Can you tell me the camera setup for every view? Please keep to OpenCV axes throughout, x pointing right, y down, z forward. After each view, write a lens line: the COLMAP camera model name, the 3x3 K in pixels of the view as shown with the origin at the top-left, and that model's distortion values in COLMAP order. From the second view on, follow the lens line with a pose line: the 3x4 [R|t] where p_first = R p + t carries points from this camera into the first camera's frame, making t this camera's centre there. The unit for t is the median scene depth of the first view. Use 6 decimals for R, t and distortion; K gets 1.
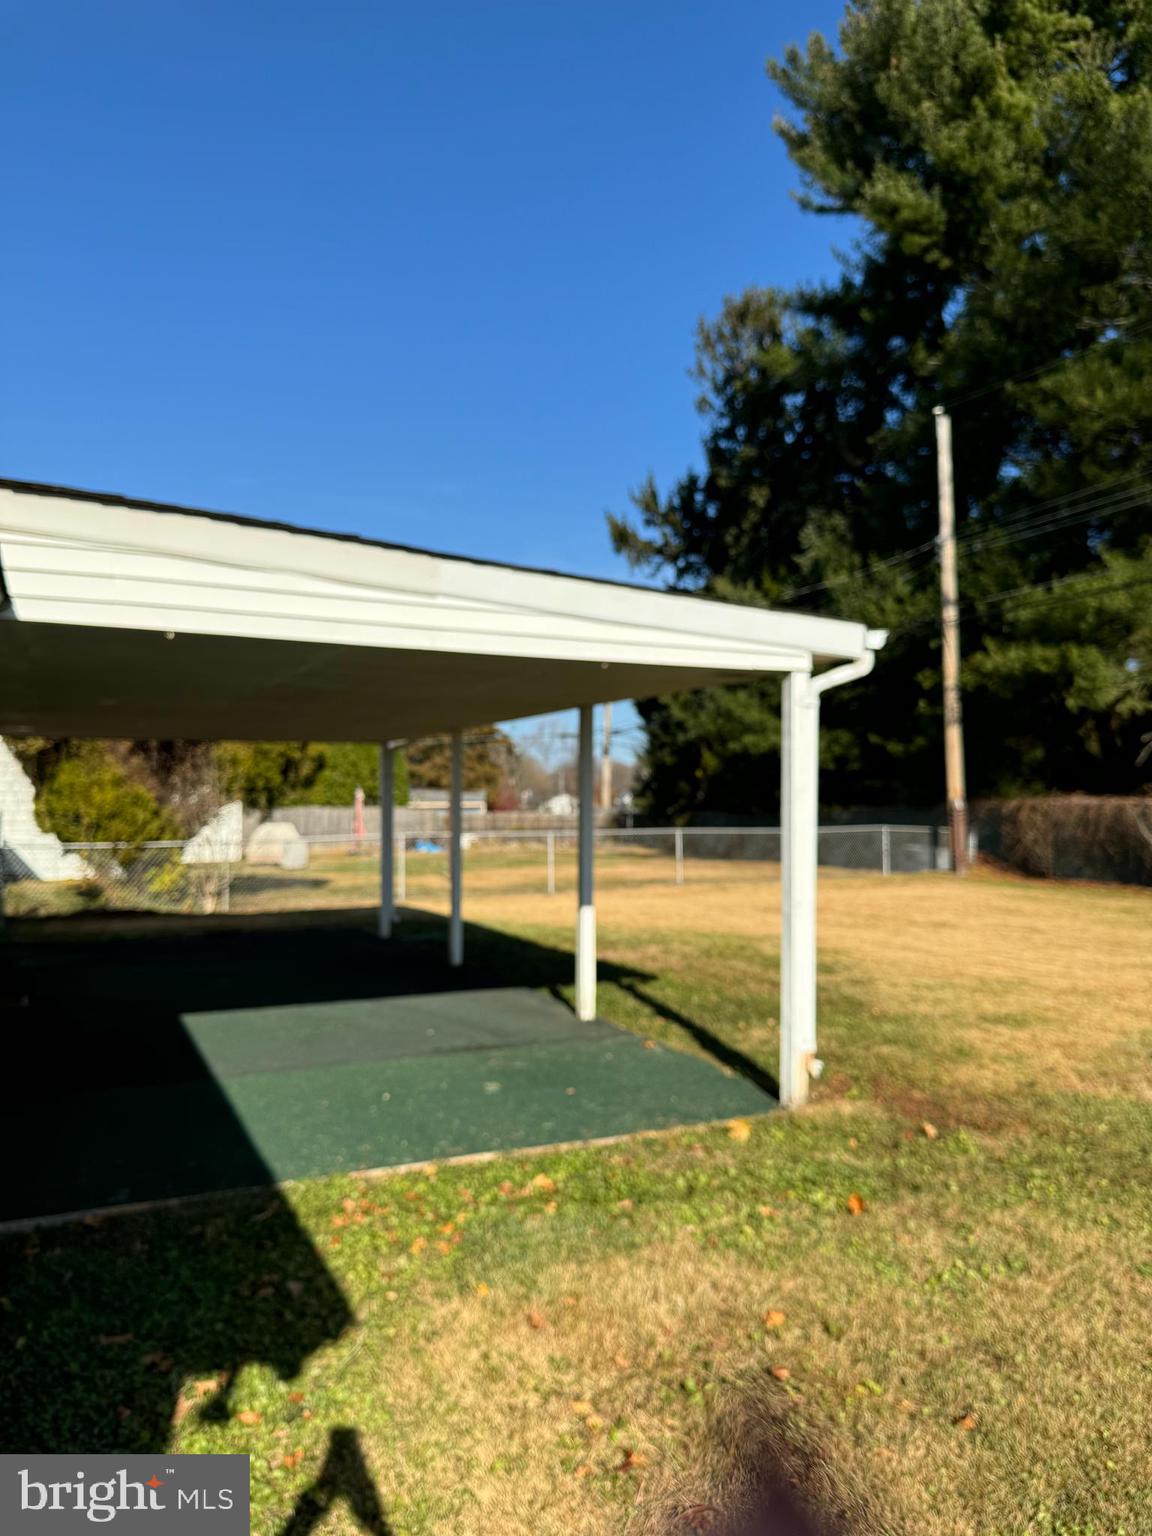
lens RADIAL K [[1086.5, 0, 575.8], [0, 1086.5, 772.2], [0, 0, 1]] dist [-0.007505, -0.001752]
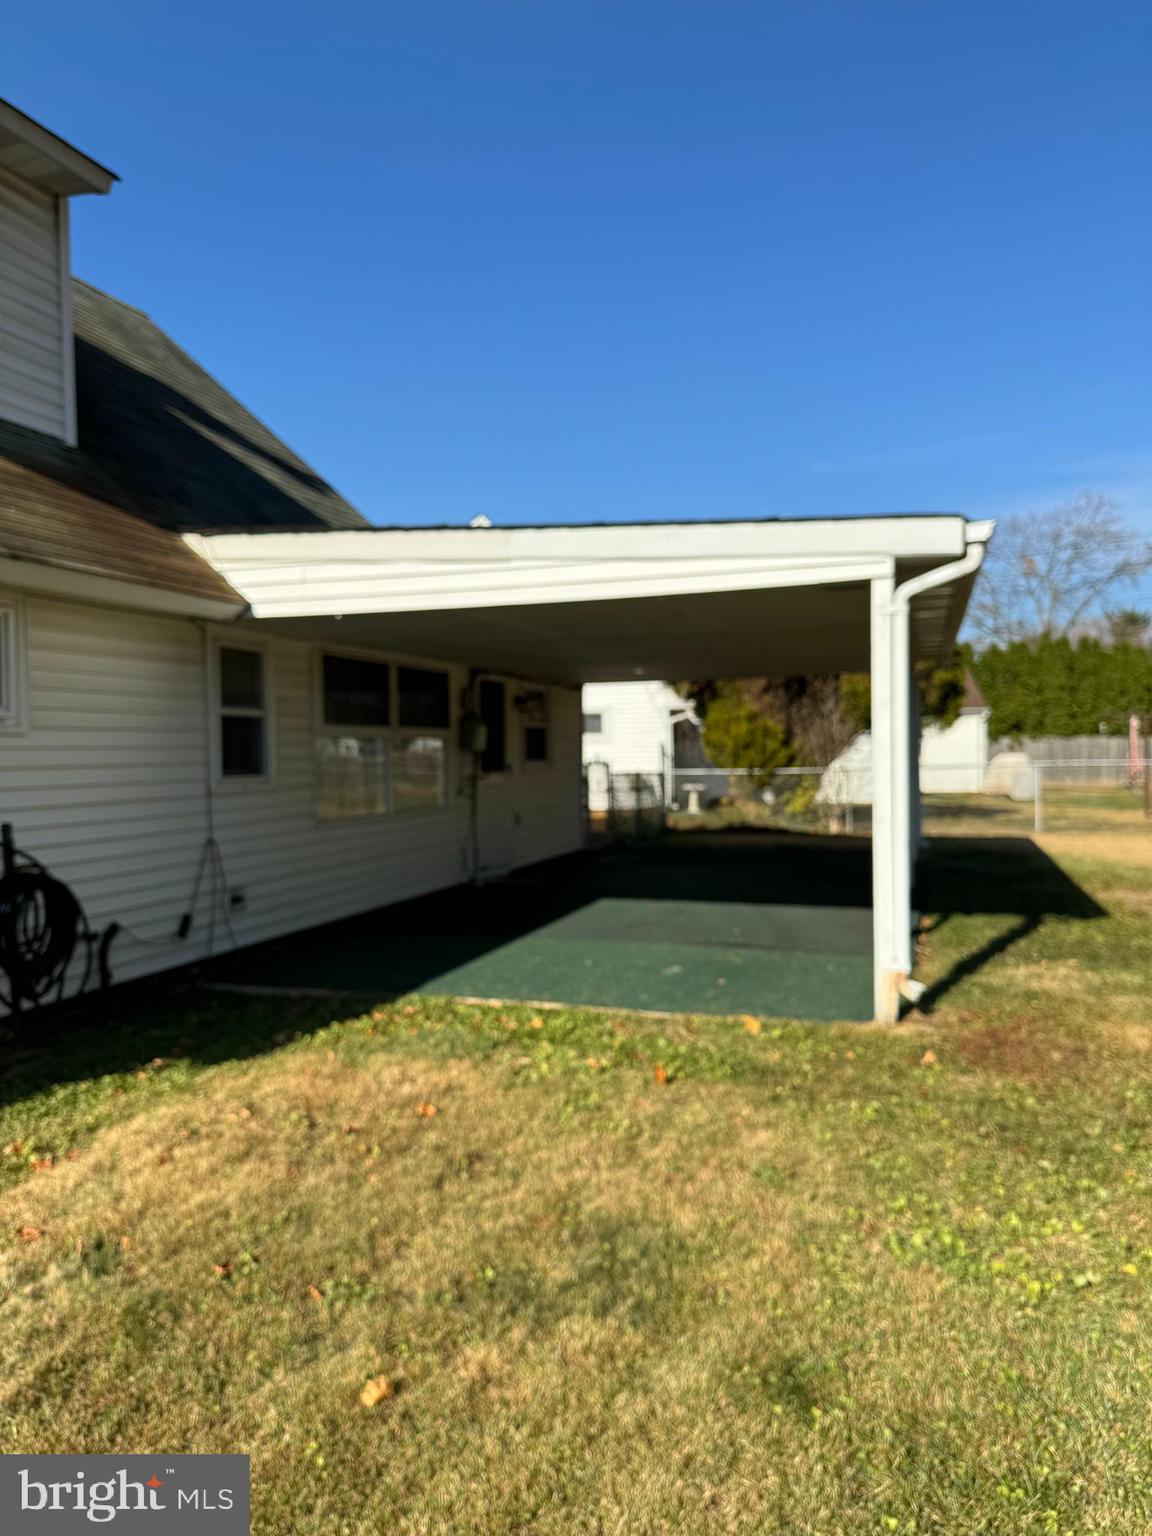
lens RADIAL K [[1086.5, 0, 575.8], [0, 1086.5, 772.2], [0, 0, 1]] dist [-0.007505, -0.001752]
pose [[0.711231, 0.003013, -0.702952, 0.257890], [0.039194, 0.998265, 0.043935, 0.009686], [0.701865, -0.058800, 0.709879, 0.045383]]
